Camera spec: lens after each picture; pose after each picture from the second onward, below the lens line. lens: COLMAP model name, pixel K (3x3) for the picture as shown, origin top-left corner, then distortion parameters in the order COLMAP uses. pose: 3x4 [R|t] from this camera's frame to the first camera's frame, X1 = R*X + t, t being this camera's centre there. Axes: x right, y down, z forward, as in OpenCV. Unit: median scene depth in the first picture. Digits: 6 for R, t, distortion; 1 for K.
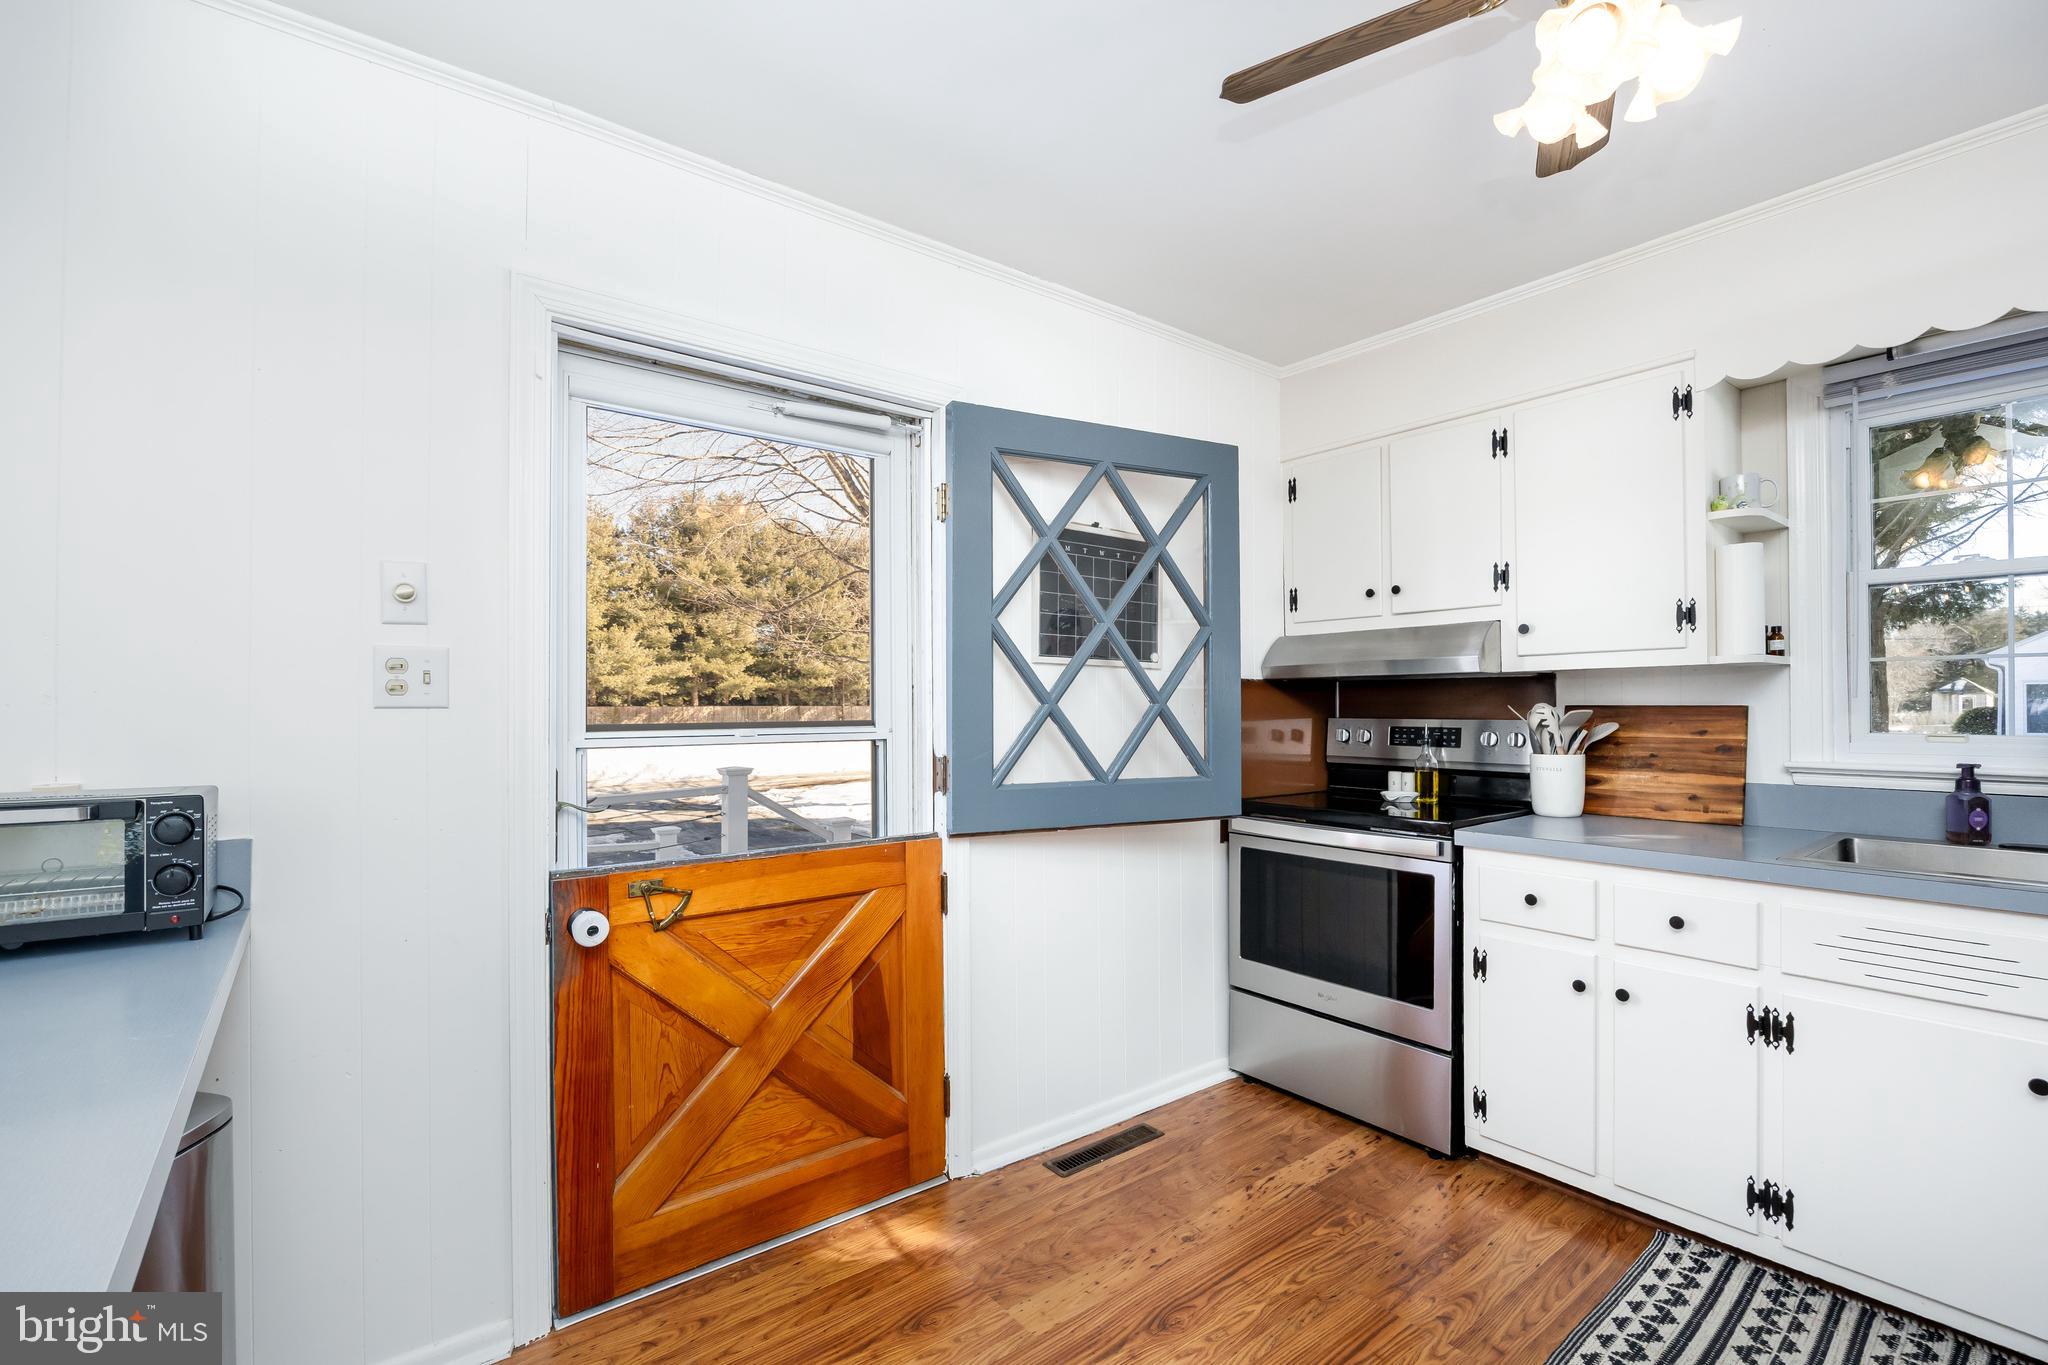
lens RADIAL K [[901.2, 0, 1036.4], [0, 901.2, 700.9], [0, 0, 1]] dist [-0.017153, 0.000804]
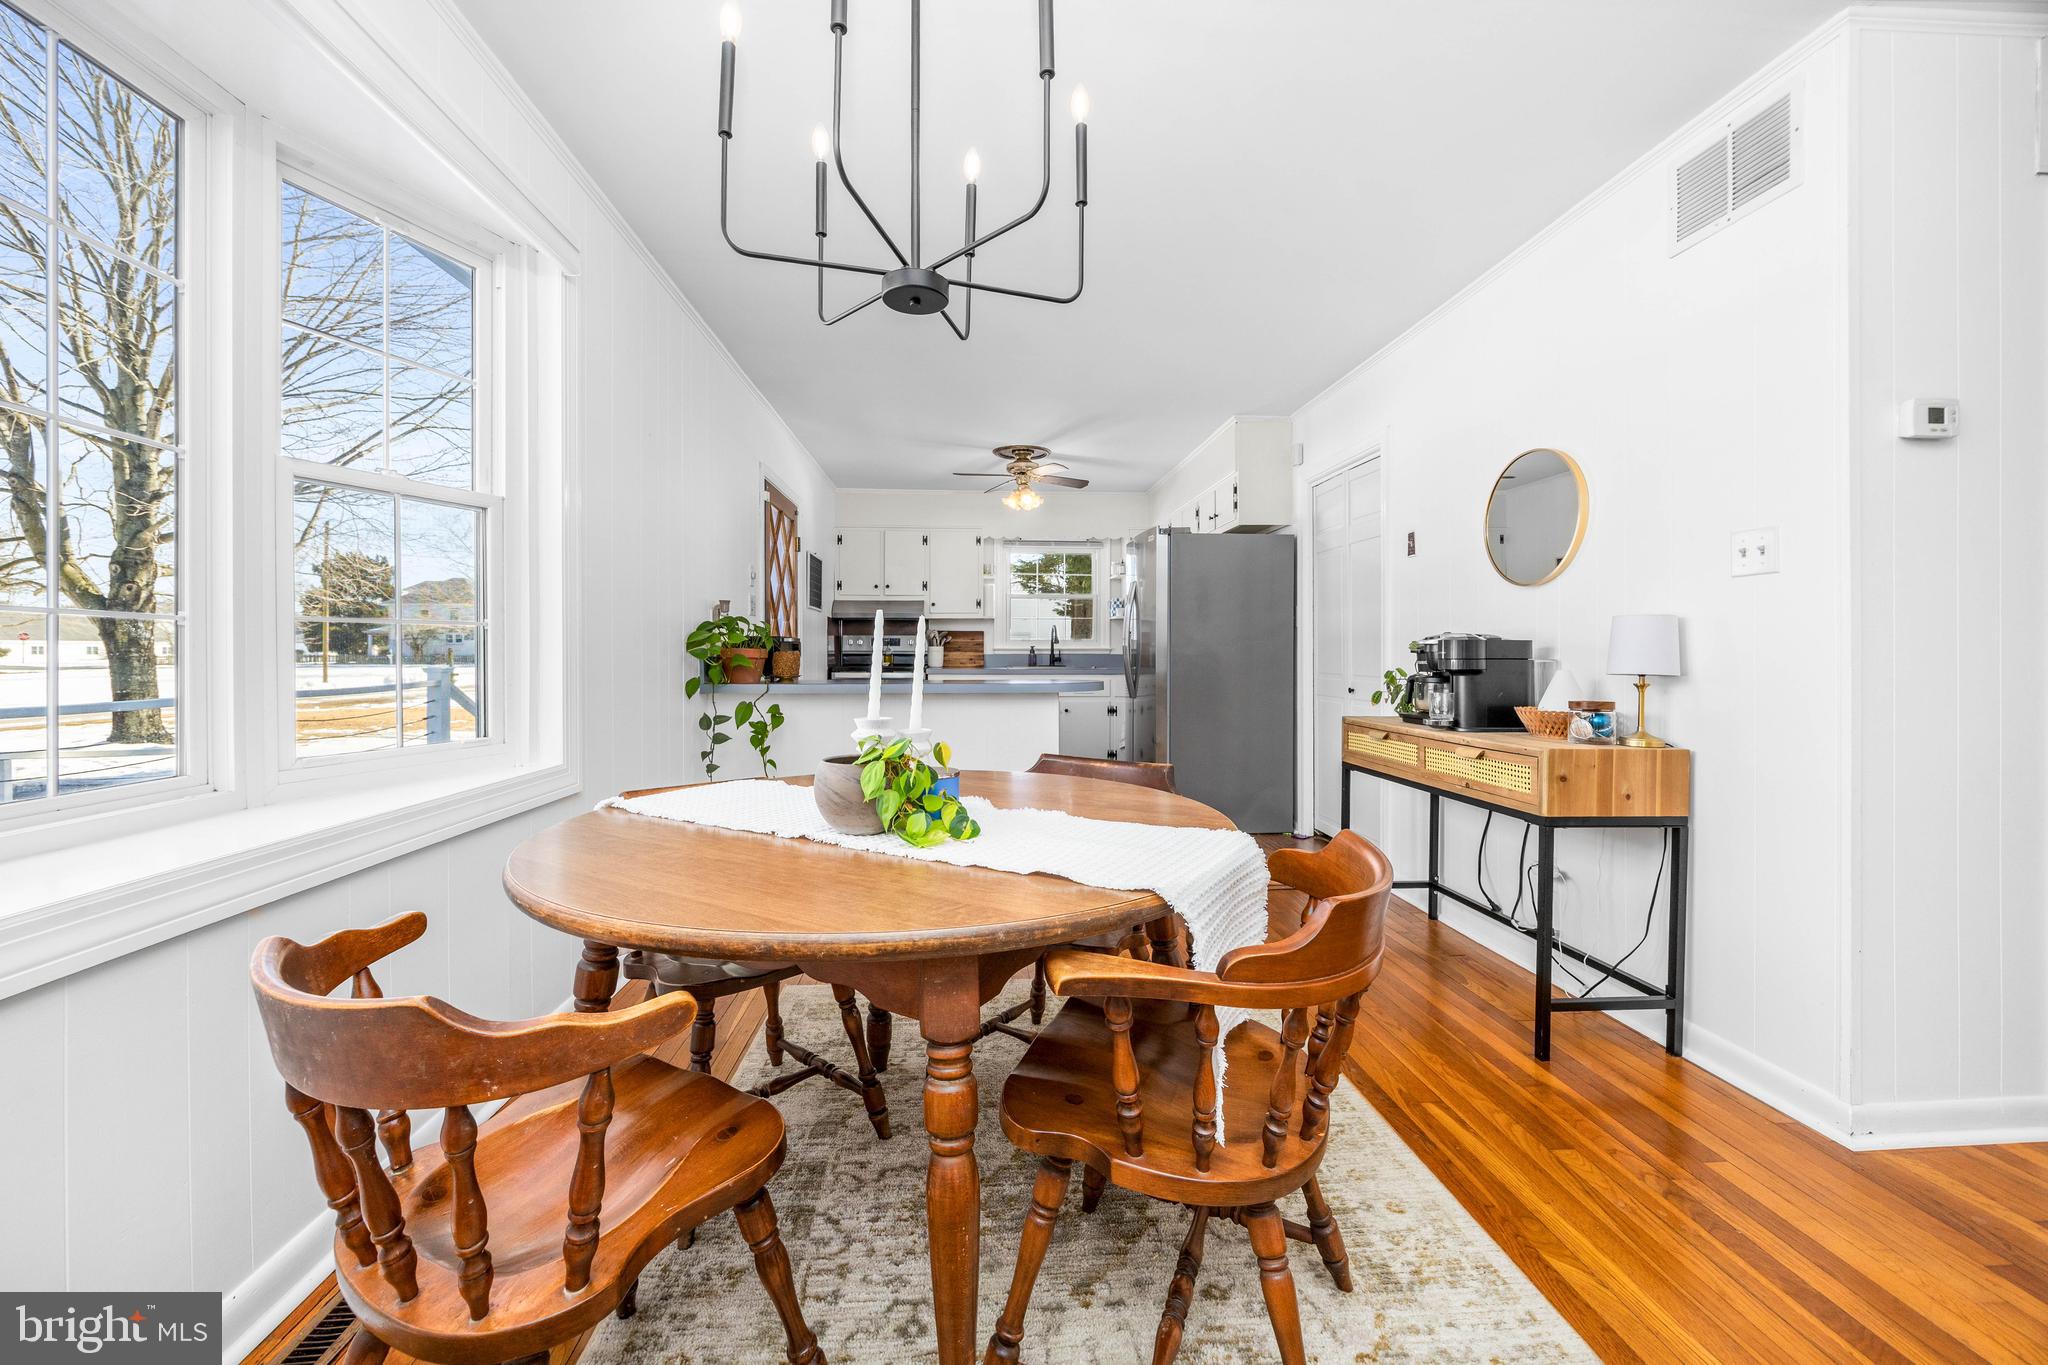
lens RADIAL K [[787.4, 0, 1012.3], [0, 787.4, 647.3], [0, 0, 1]] dist [-0.005388, 0.001959]
pose [[0.572951, 0.009259, 0.819537, -1.445236], [-0.008724, 0.999948, -0.005198, 0.074182], [-0.819543, -0.004172, 0.573003, -0.720539]]
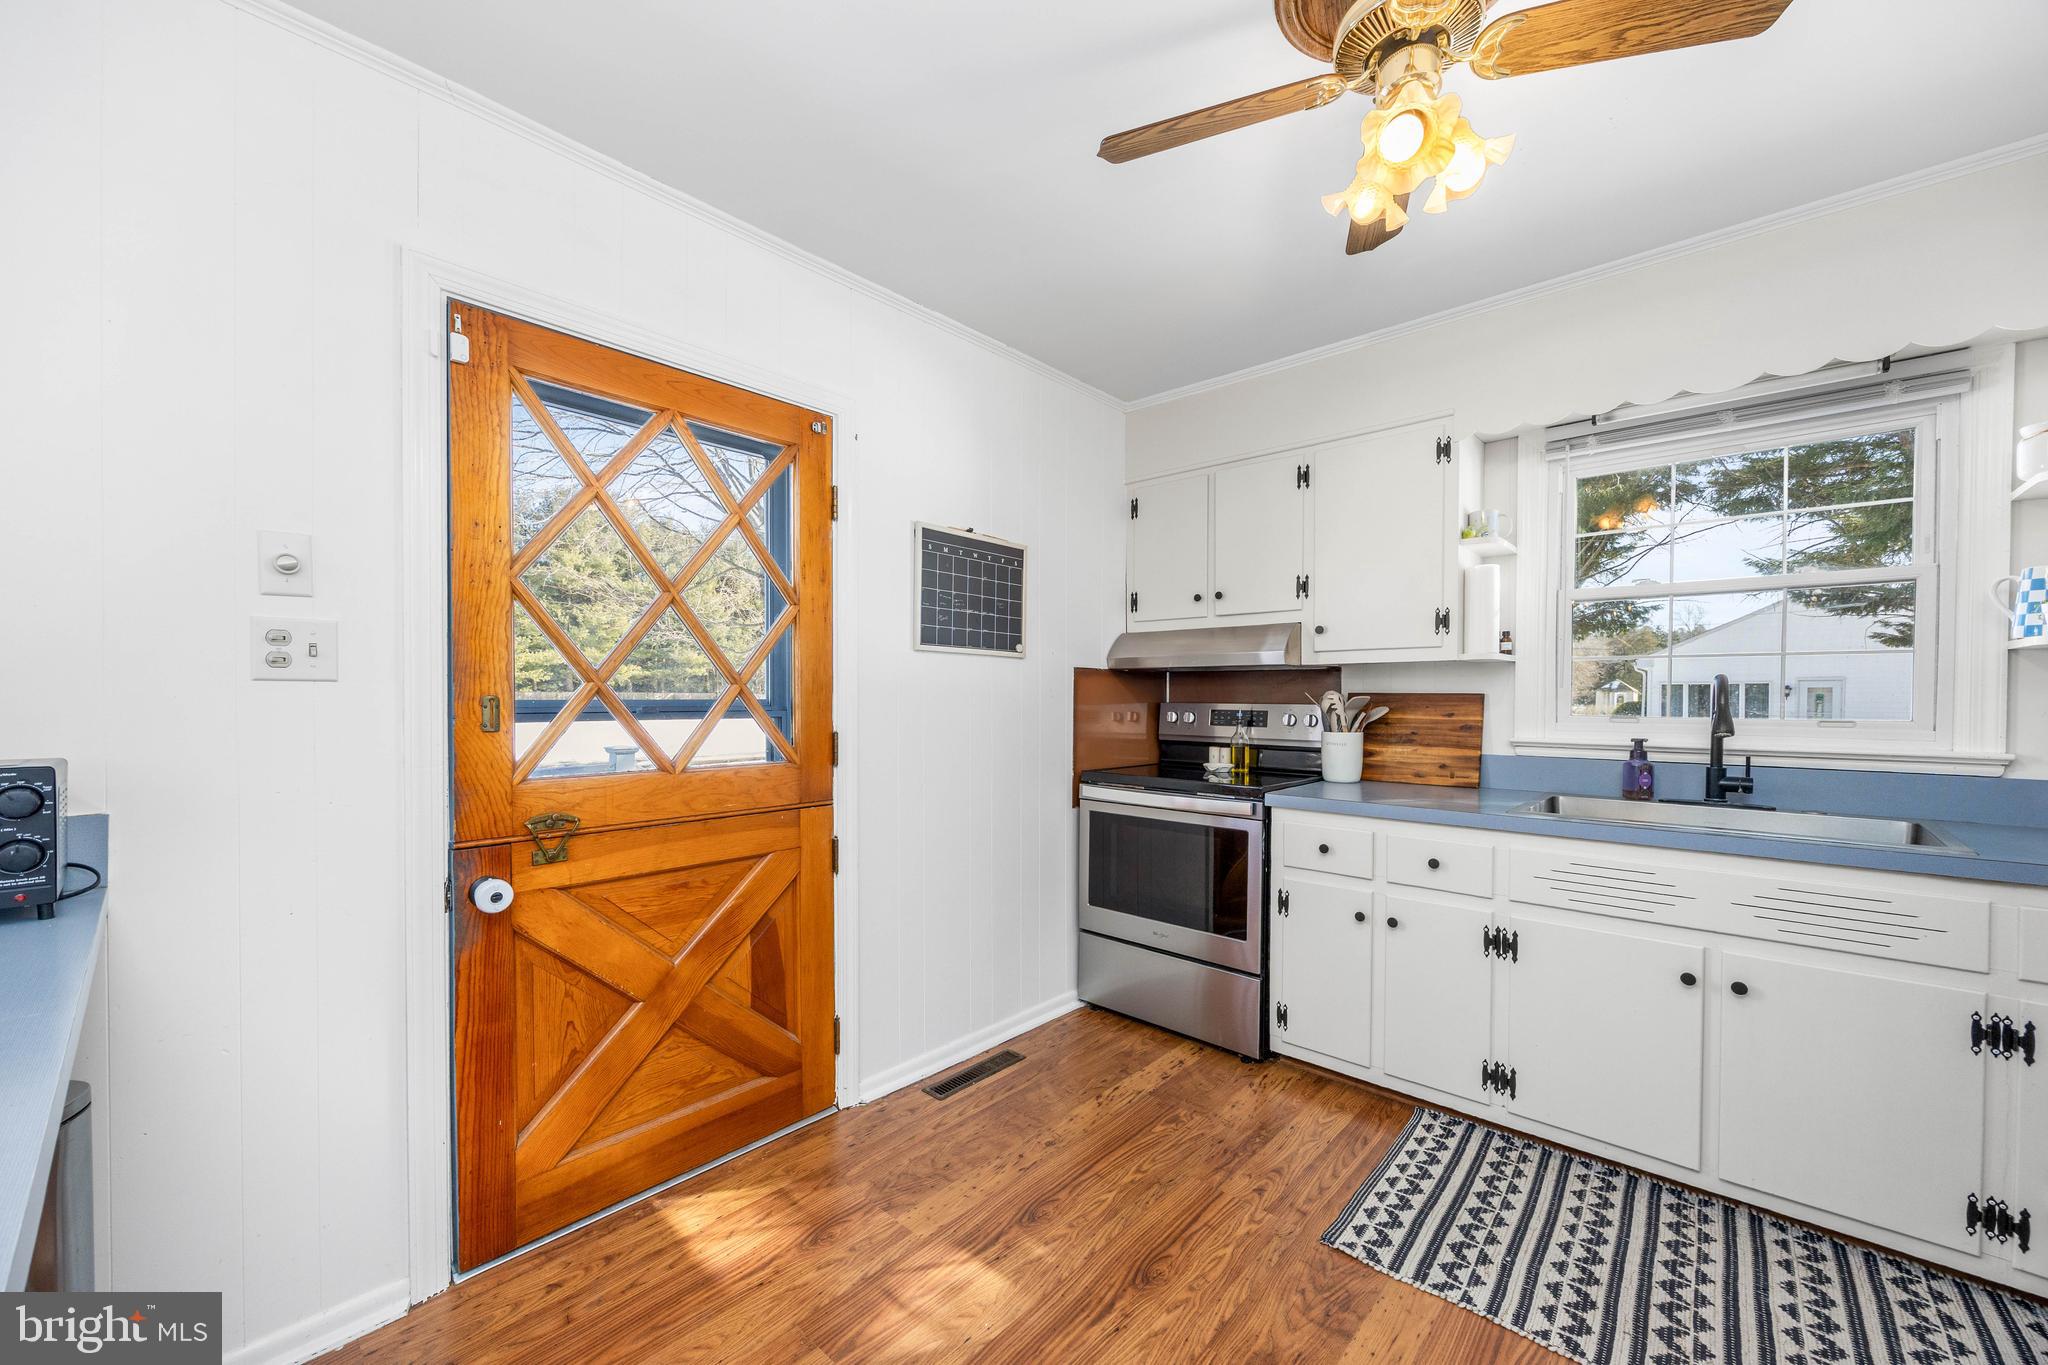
lens RADIAL K [[787.4, 0, 1029.9], [0, 787.4, 708.6], [0, 0, 1]] dist [-0.005388, 0.001959]
pose [[0.986012, 0.005858, 0.166570, -0.024949], [-0.009564, 0.999724, 0.021457, 0.008042], [-0.166399, -0.022750, 0.985796, 0.002526]]
